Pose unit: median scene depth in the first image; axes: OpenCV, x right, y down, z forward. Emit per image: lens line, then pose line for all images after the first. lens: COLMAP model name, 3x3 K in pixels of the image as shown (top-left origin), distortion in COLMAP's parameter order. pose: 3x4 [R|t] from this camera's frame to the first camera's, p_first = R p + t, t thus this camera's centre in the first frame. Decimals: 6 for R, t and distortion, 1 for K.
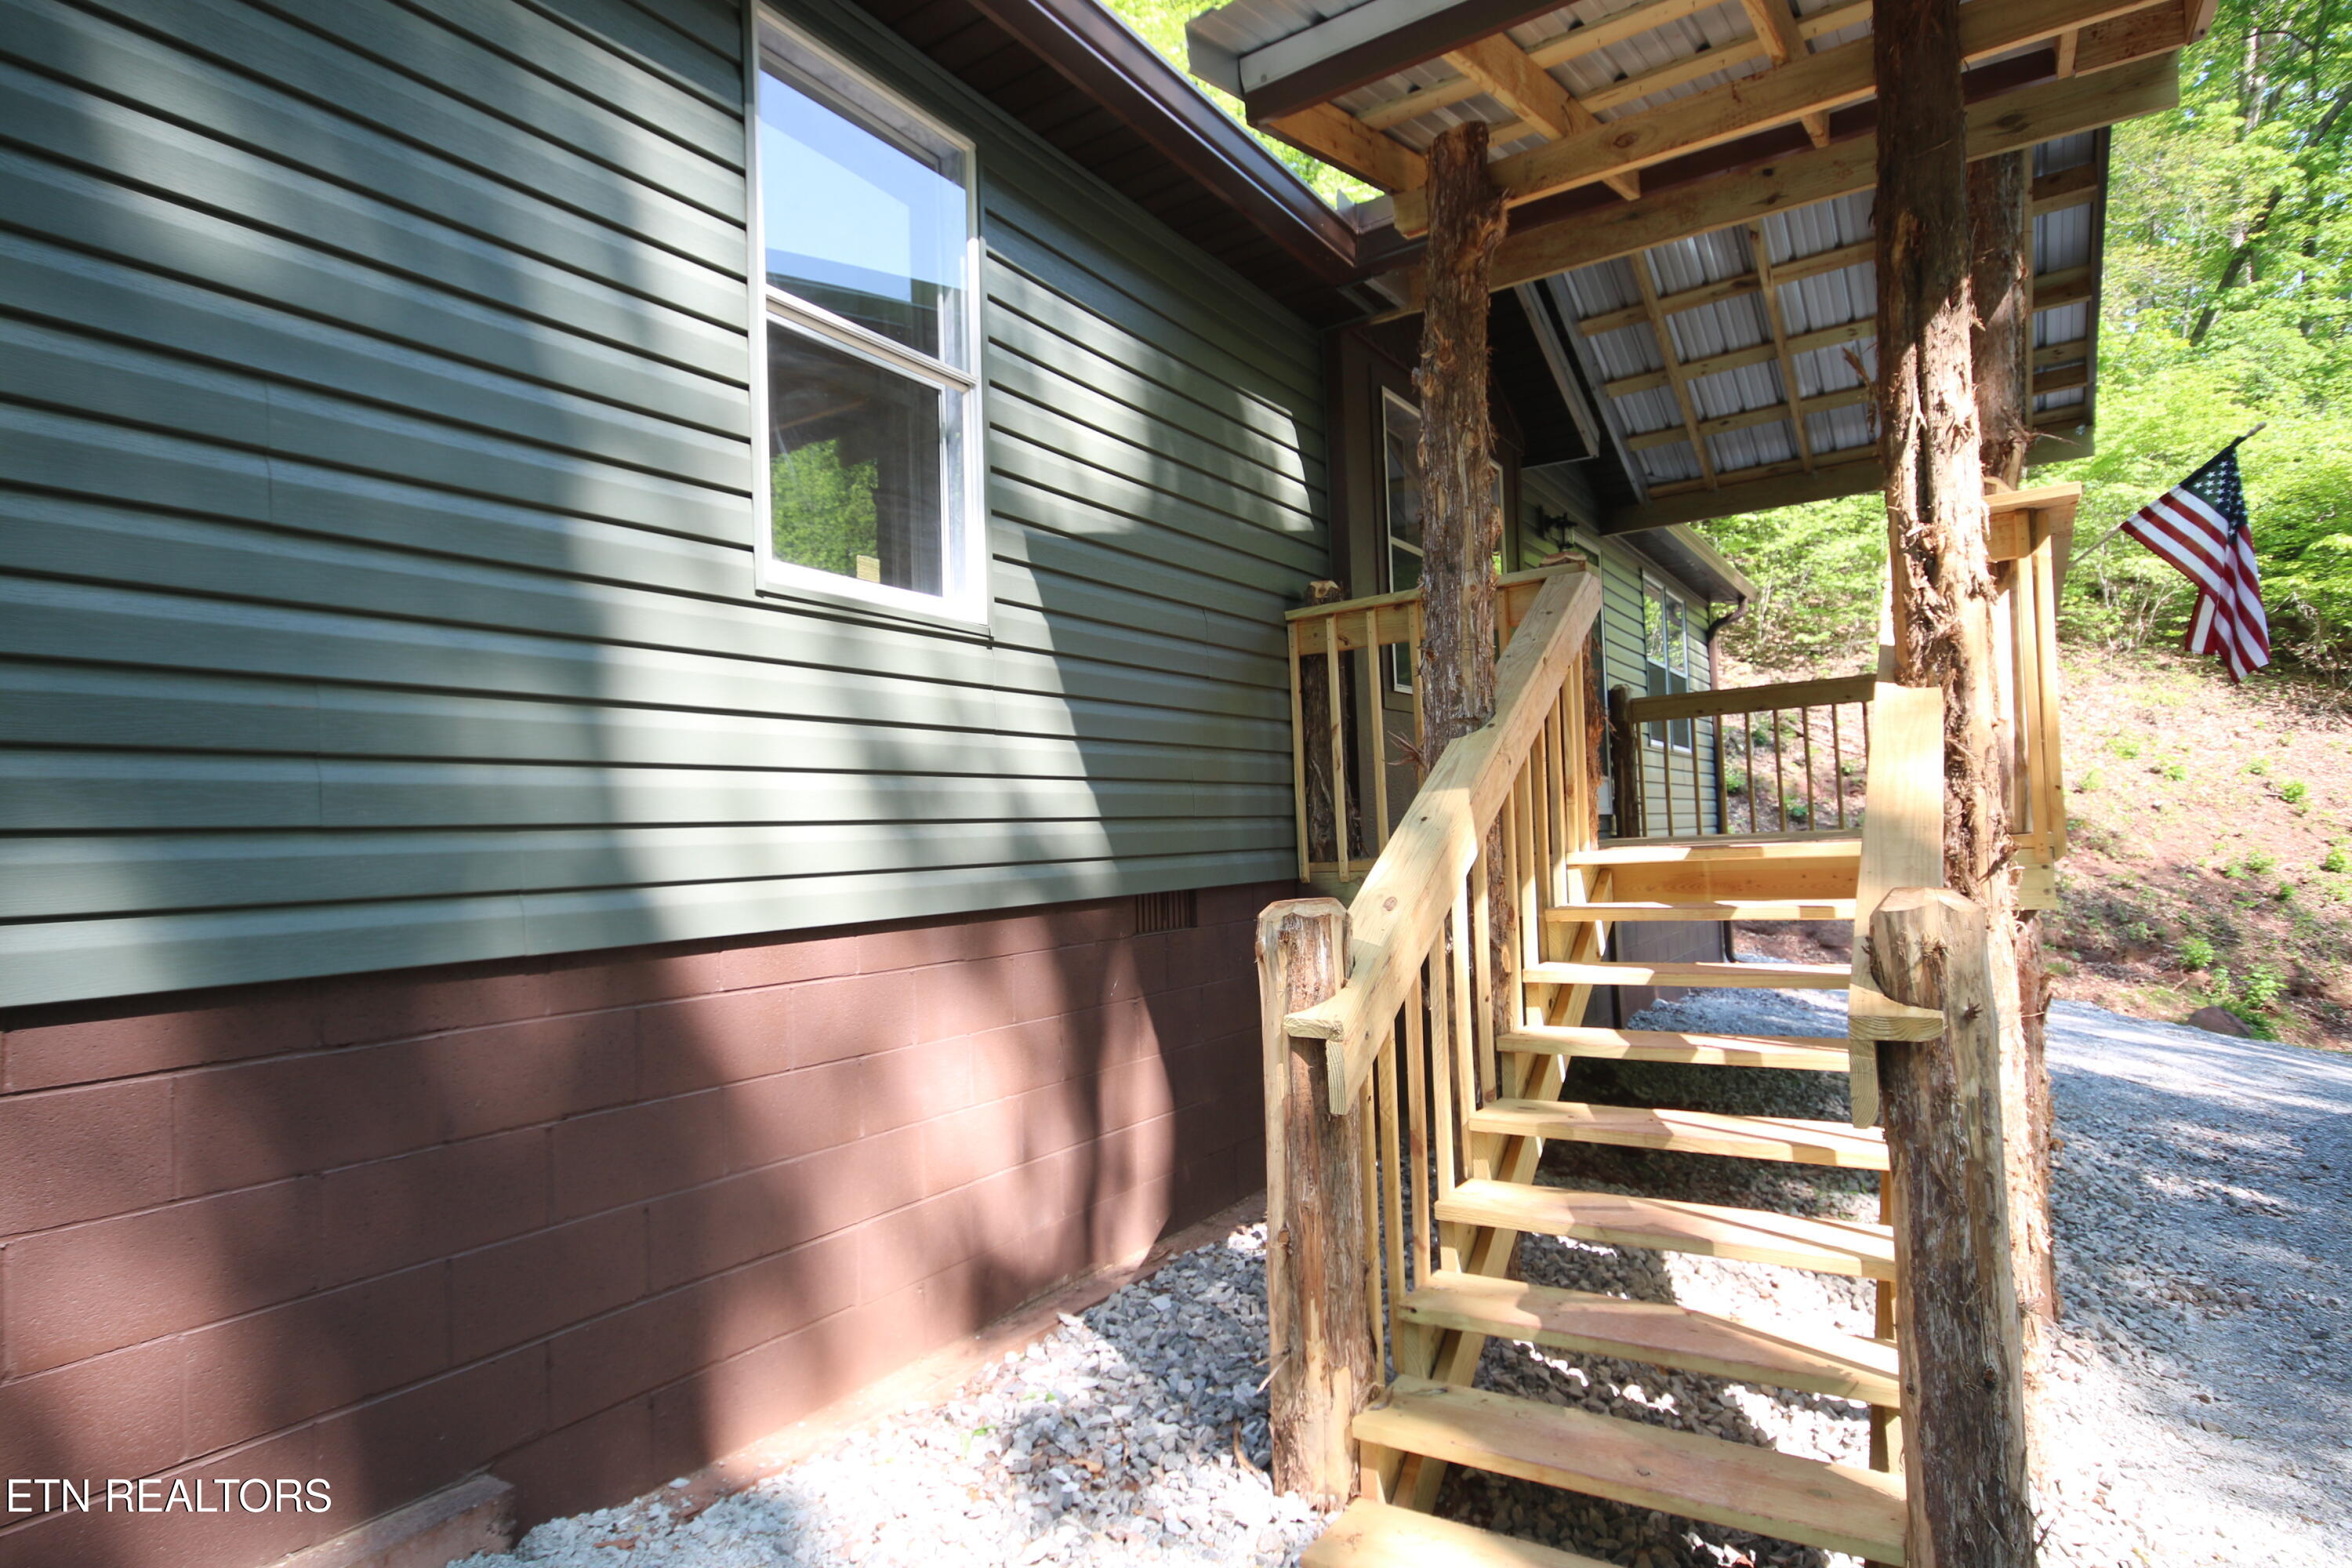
lens RADIAL K [[1281.3, 0, 1176.9], [0, 1281.3, 788.1], [0, 0, 1]] dist [0.019379, 0.000002]
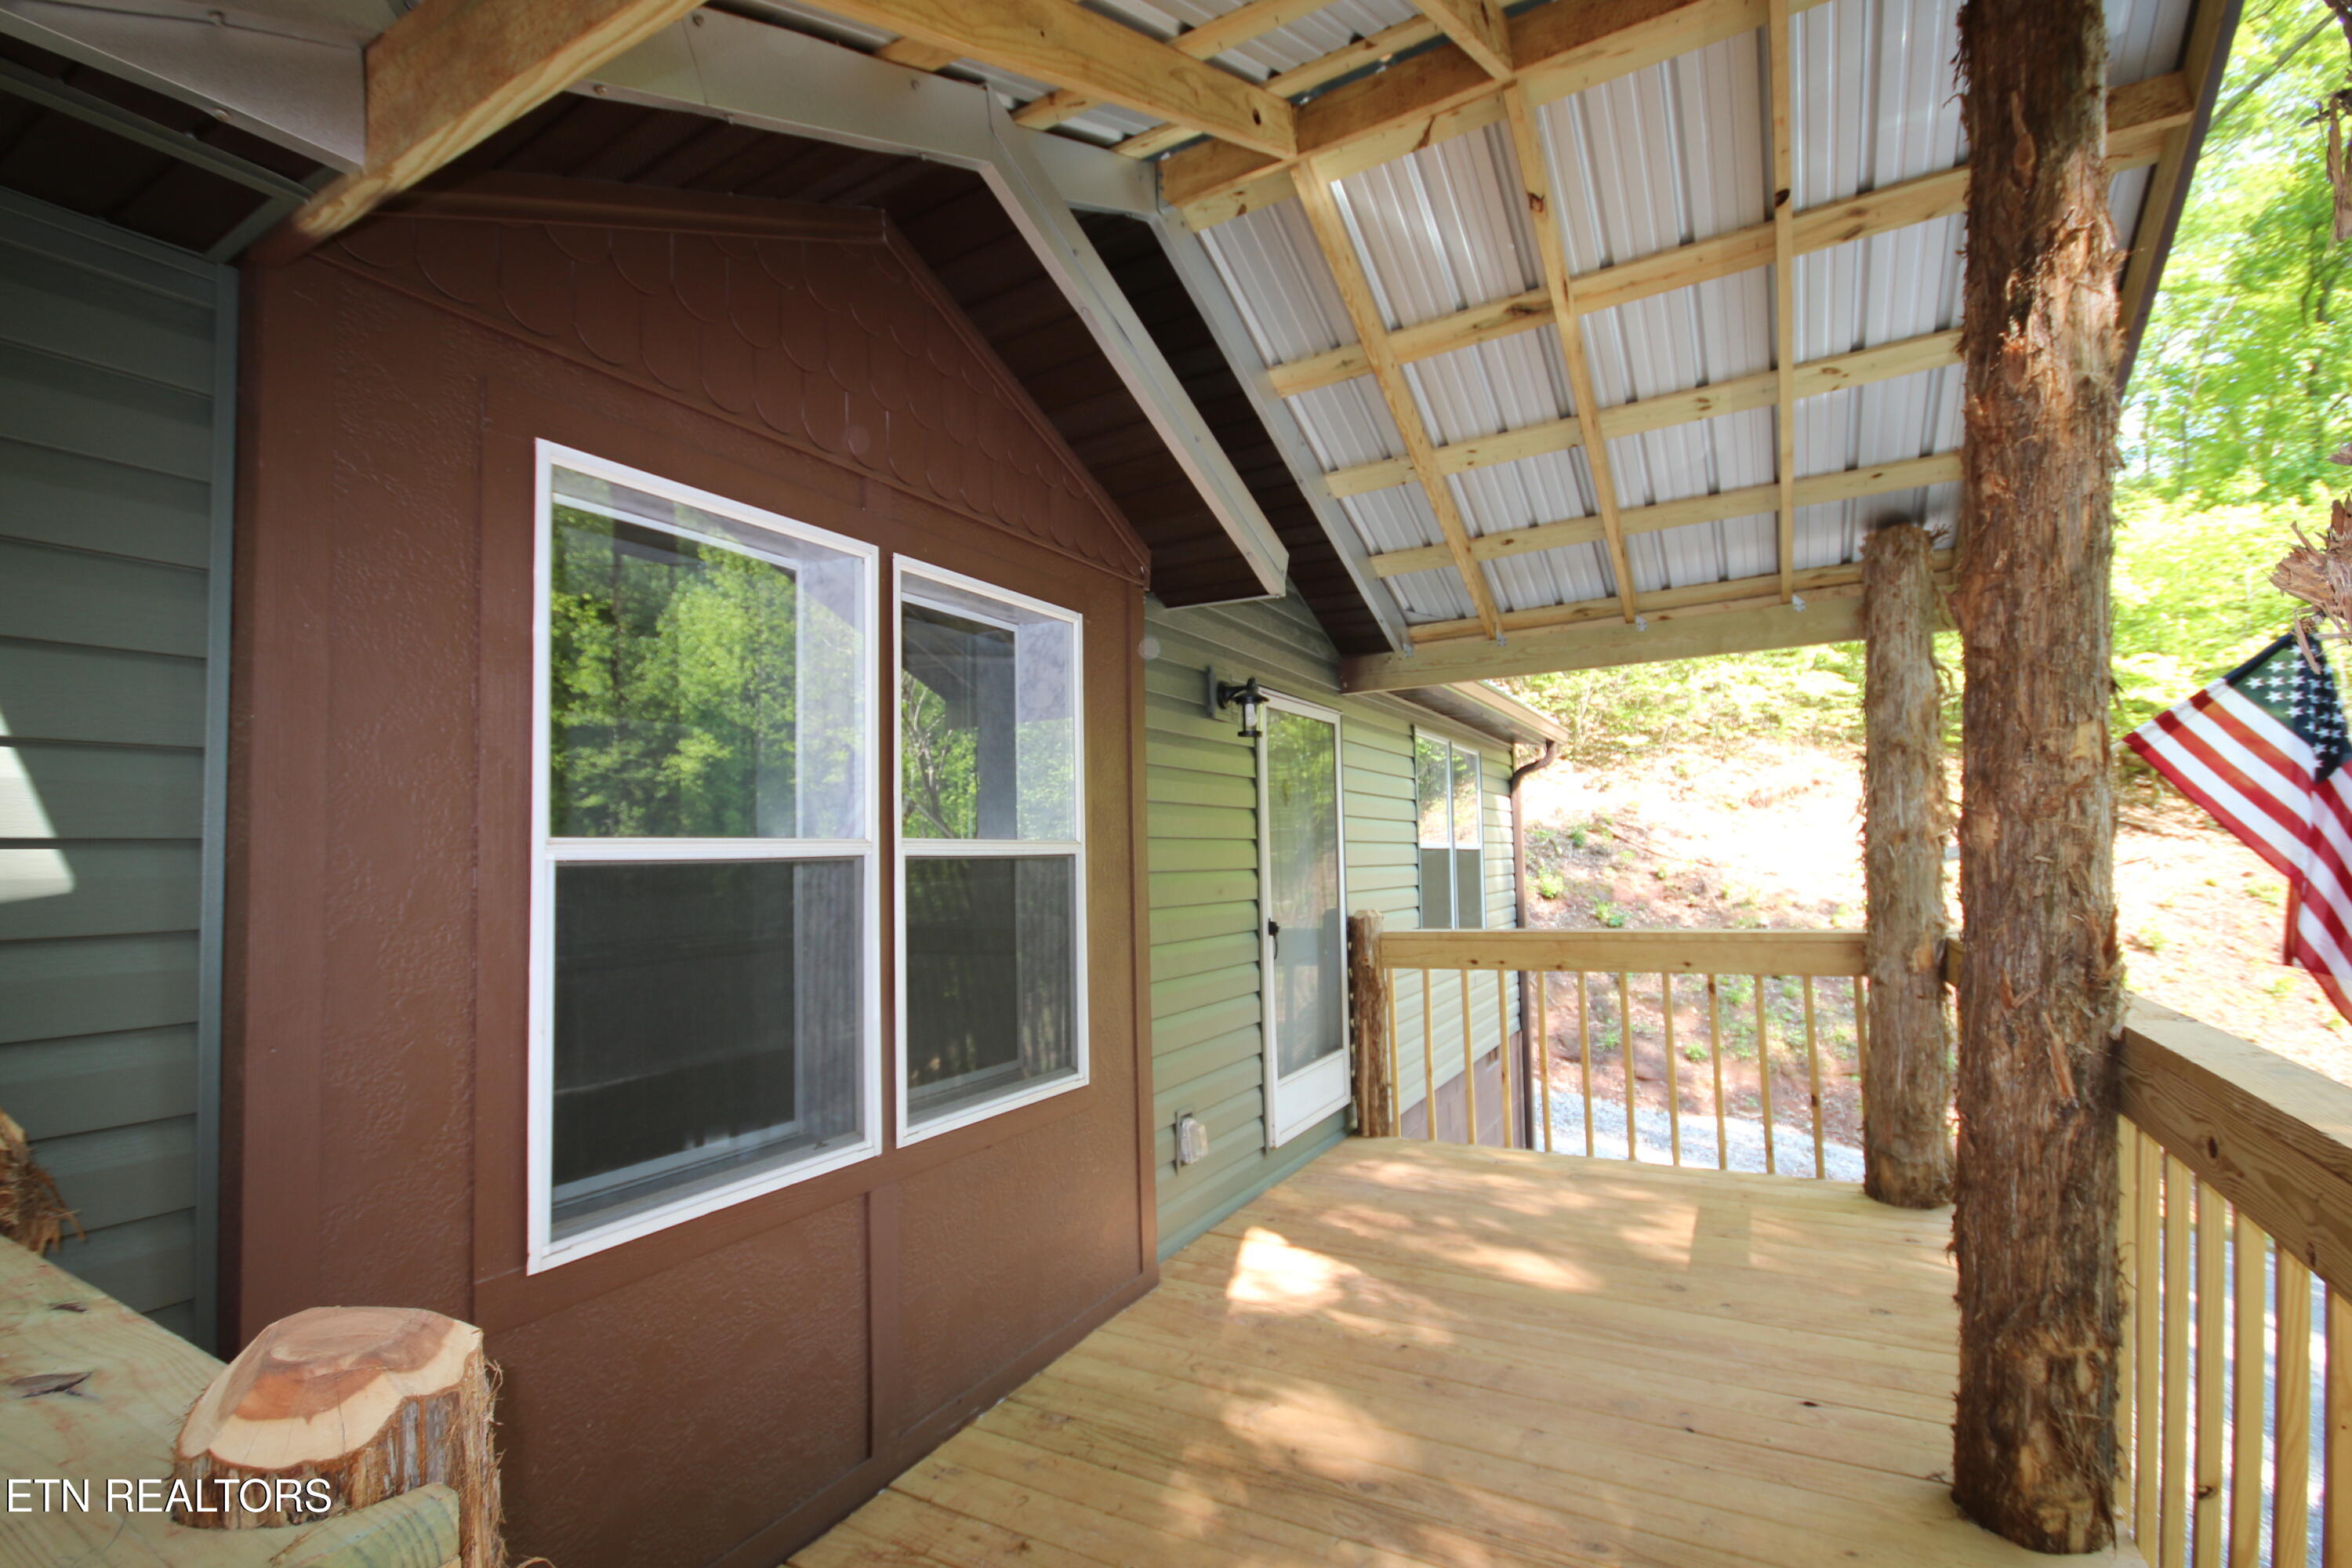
lens RADIAL K [[1092.1, 0, 1172.3], [0, 1092.1, 793.4], [0, 0, 1]] dist [0.019974, -0.017605]
pose [[0.997720, 0.019717, 0.064544, 0.240285], [-0.018285, 0.999575, -0.022708, -0.151636], [-0.064964, 0.021476, 0.997656, 0.495985]]
